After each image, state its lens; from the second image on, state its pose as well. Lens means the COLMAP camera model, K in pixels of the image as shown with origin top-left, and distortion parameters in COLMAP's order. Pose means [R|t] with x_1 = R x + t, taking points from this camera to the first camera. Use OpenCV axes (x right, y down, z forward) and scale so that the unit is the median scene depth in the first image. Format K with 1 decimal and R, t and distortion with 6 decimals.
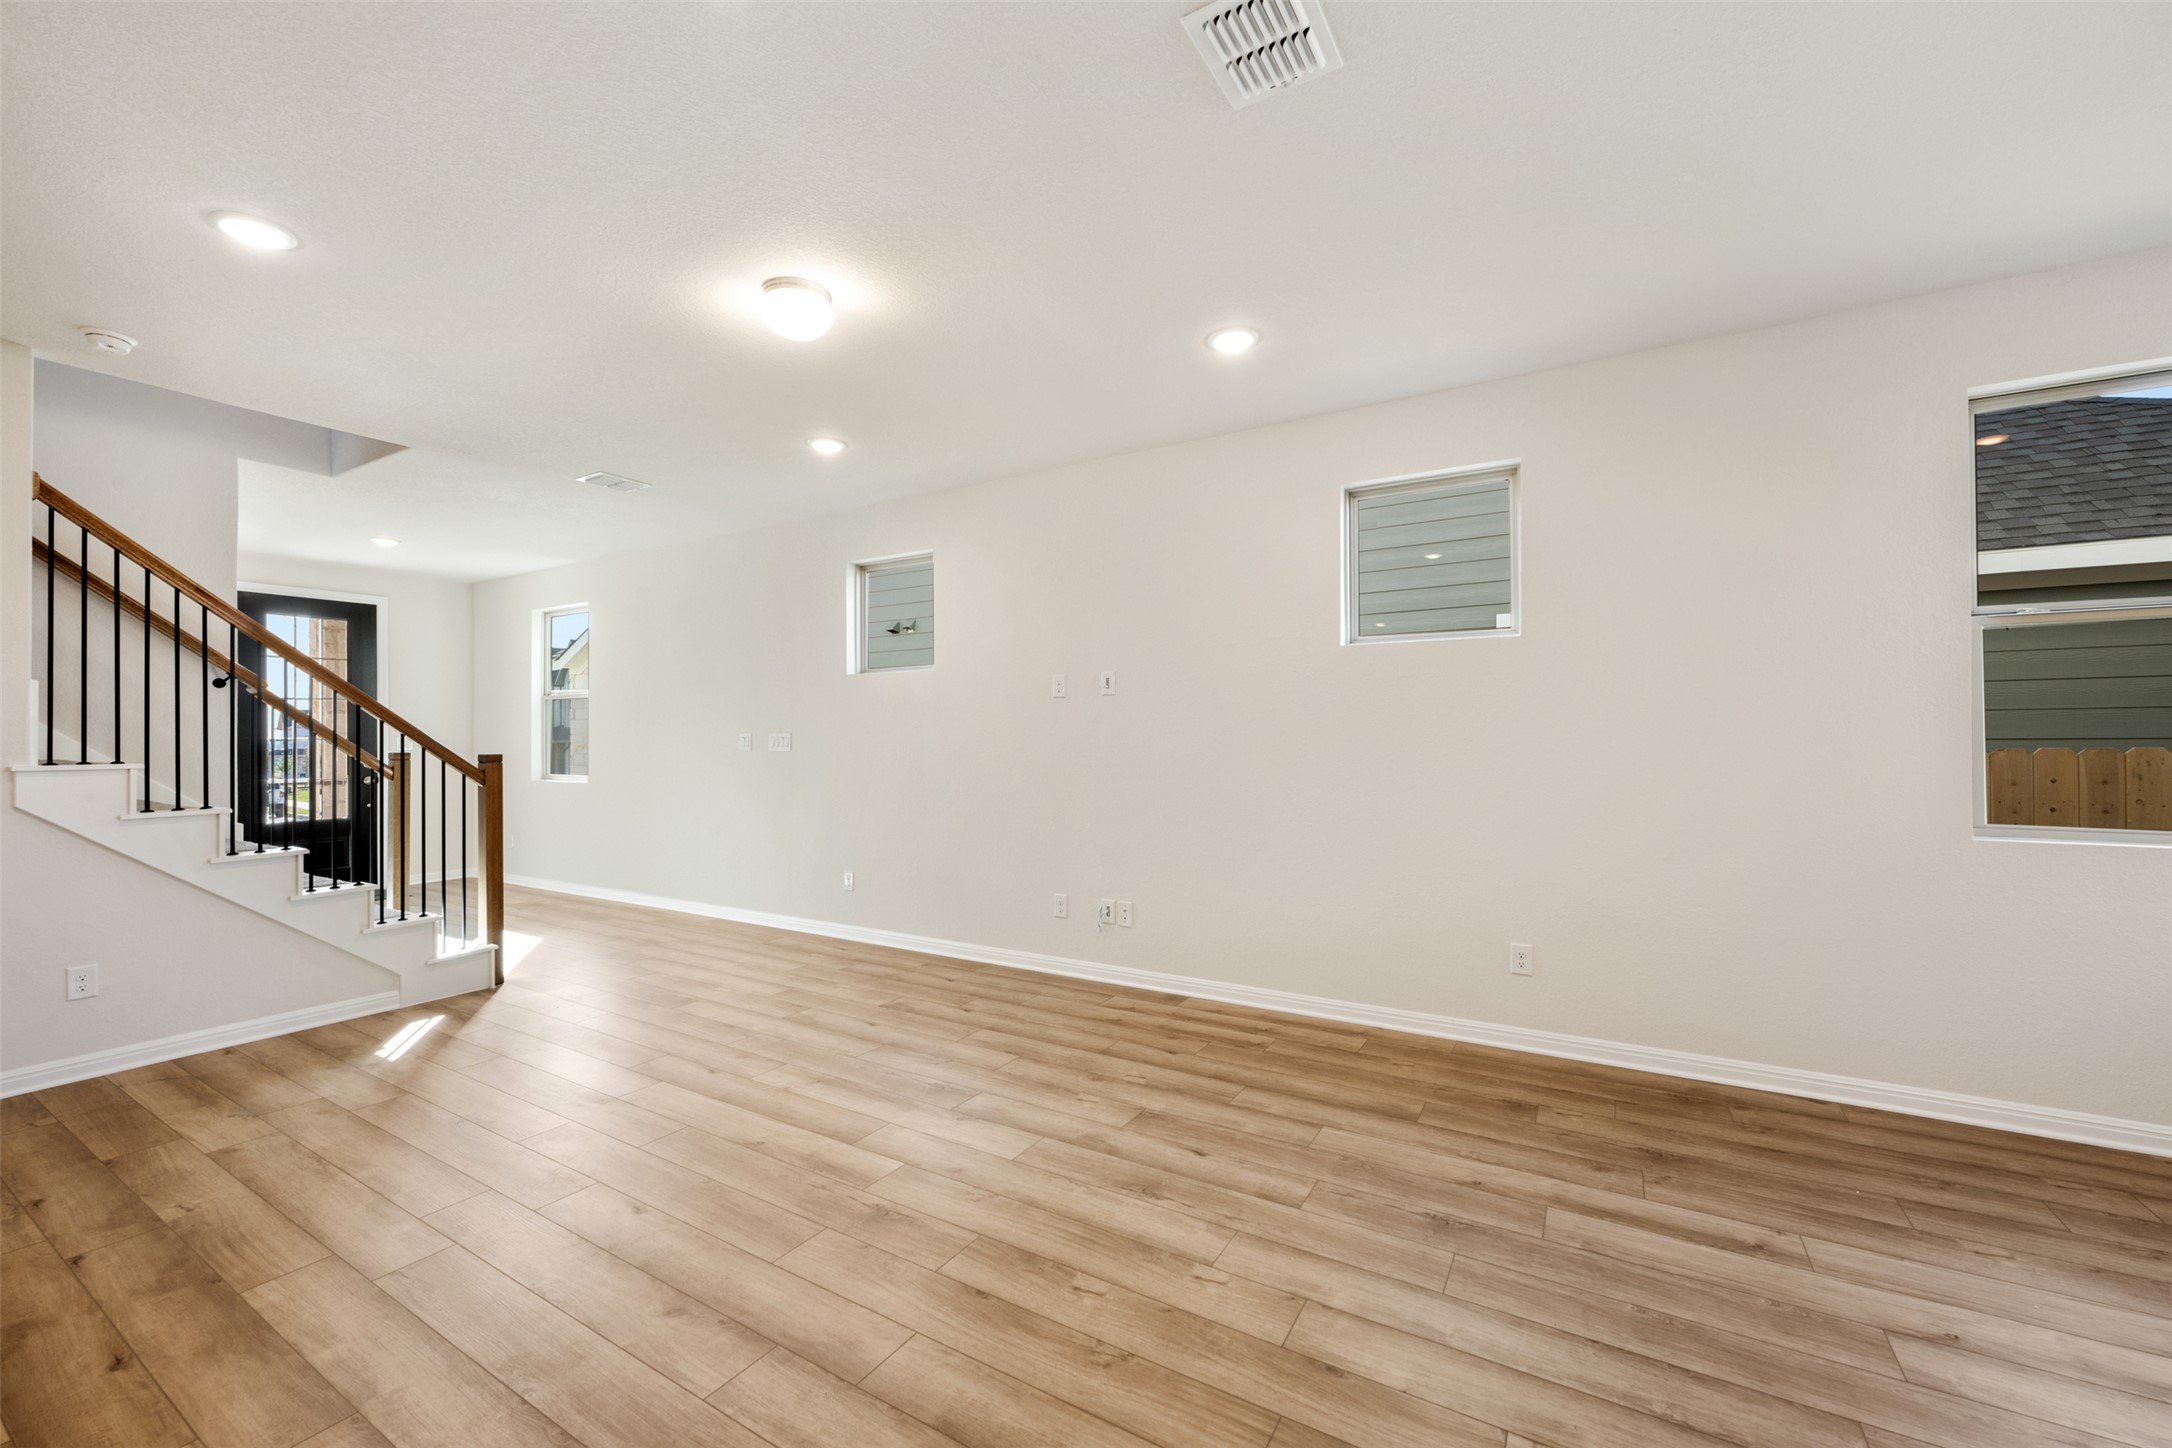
lens RADIAL K [[862.8, 0, 1079.0], [0, 862.8, 731.6], [0, 0, 1]] dist [-0.001250, -0.000102]
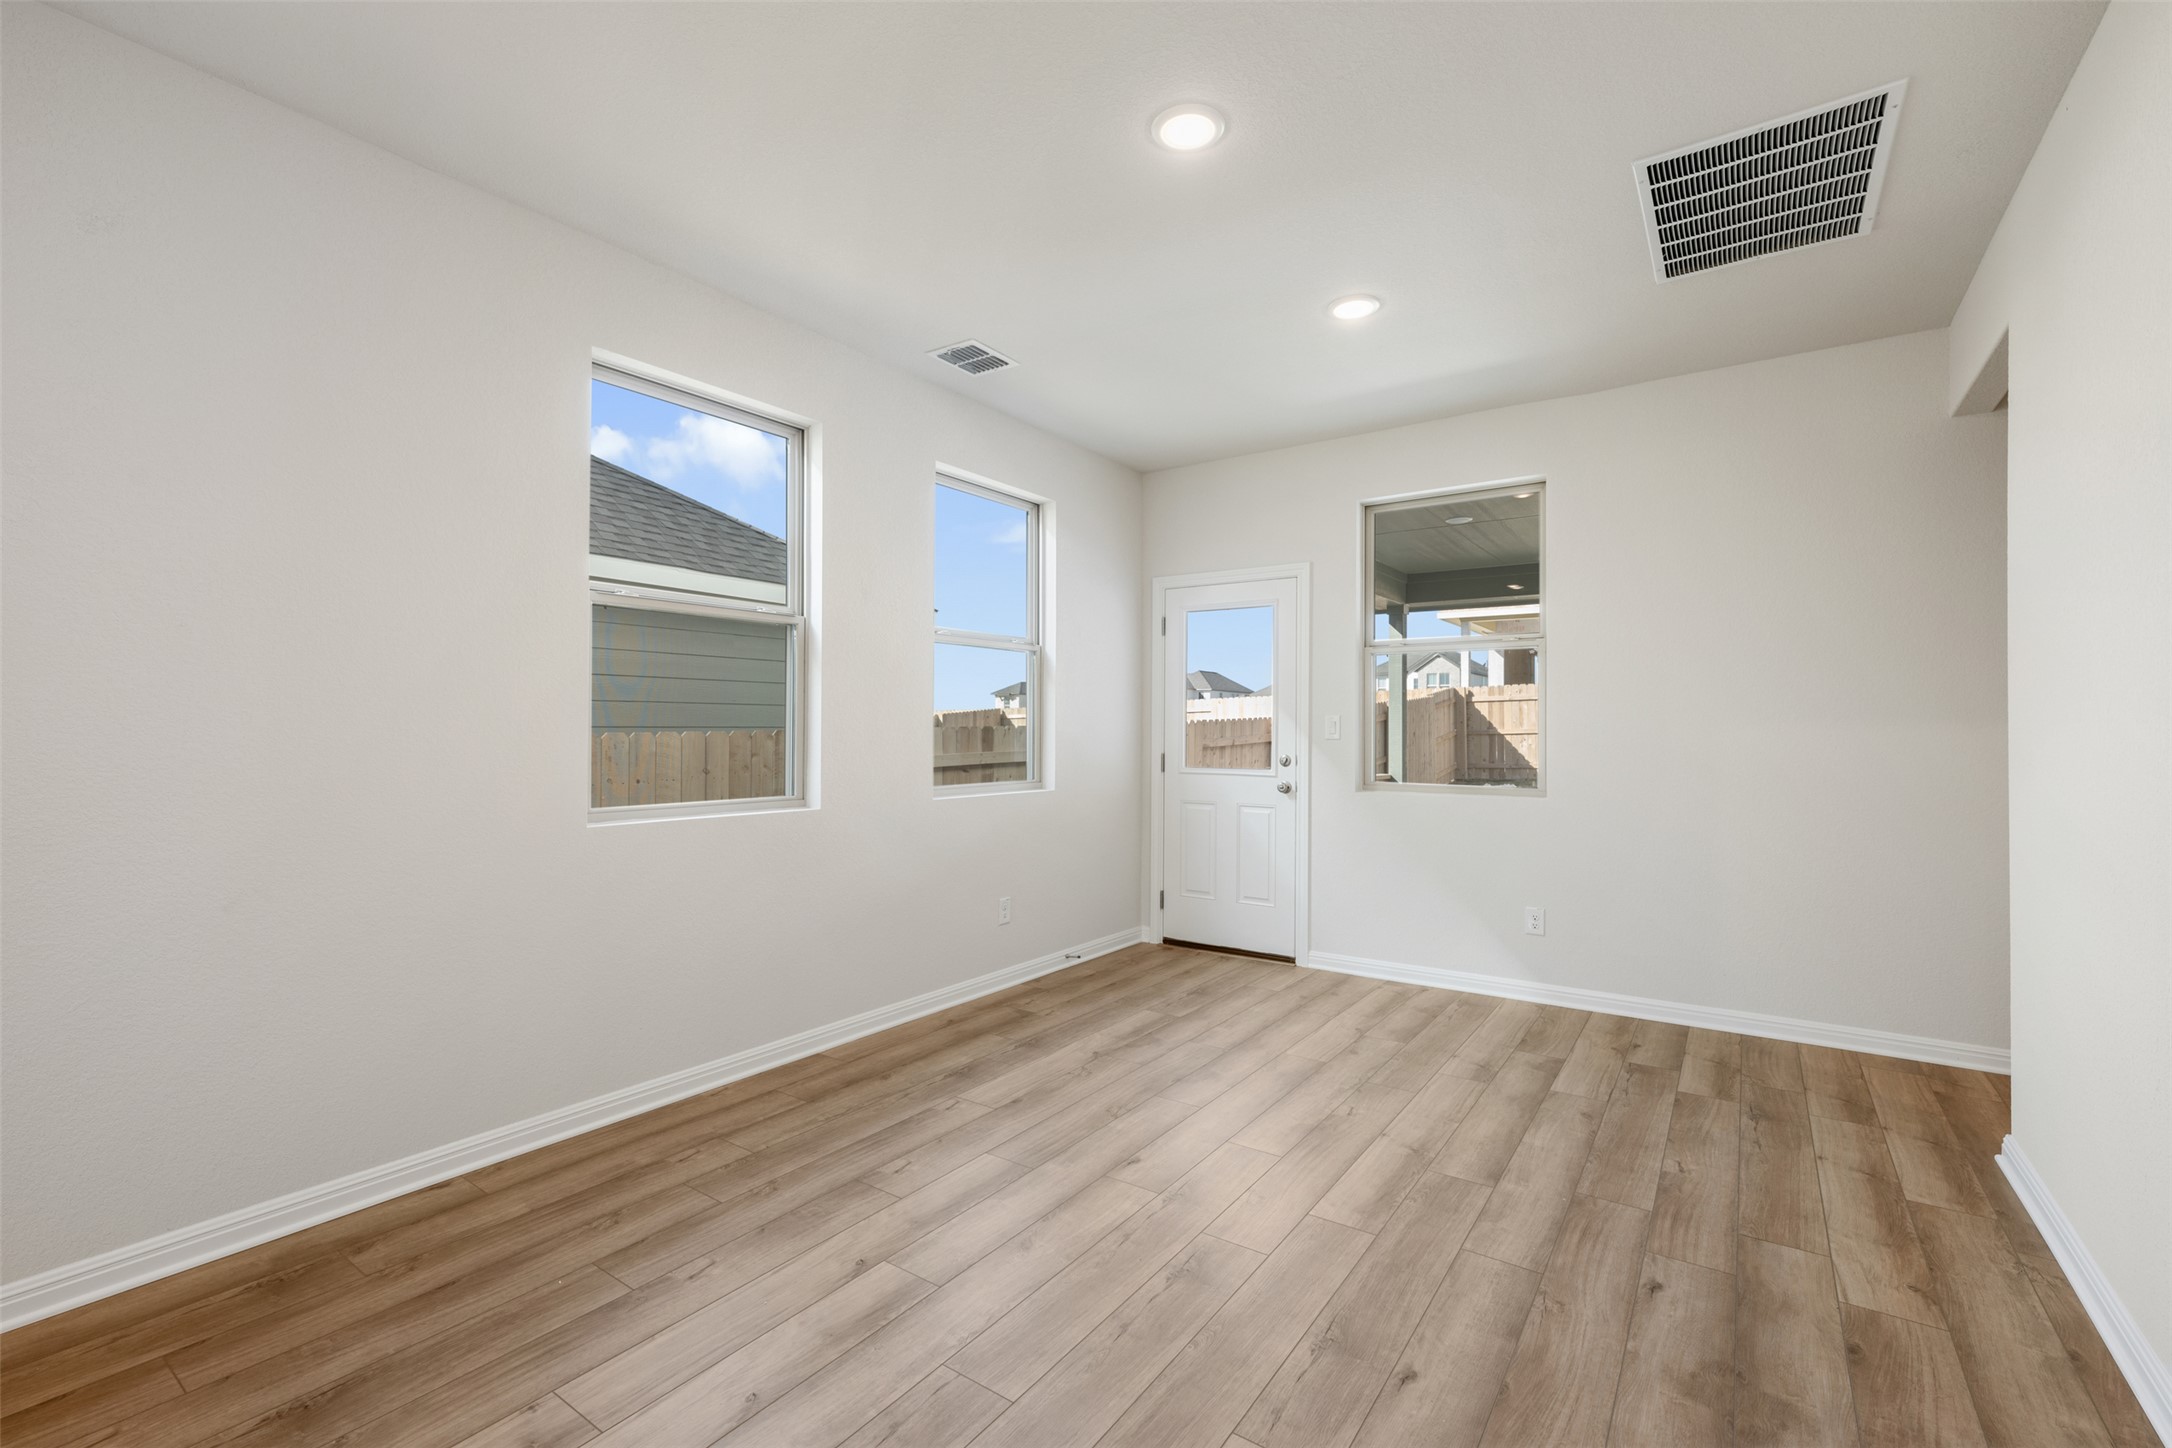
lens RADIAL K [[938.7, 0, 1083.2], [0, 938.7, 725.7], [0, 0, 1]] dist [-0.001744, 0.000287]
pose [[0.066705, 0.010554, 0.997717, 0.050350], [-0.010666, 0.999894, -0.009864, 0.017829], [-0.997716, -0.009984, 0.066810, 0.363351]]
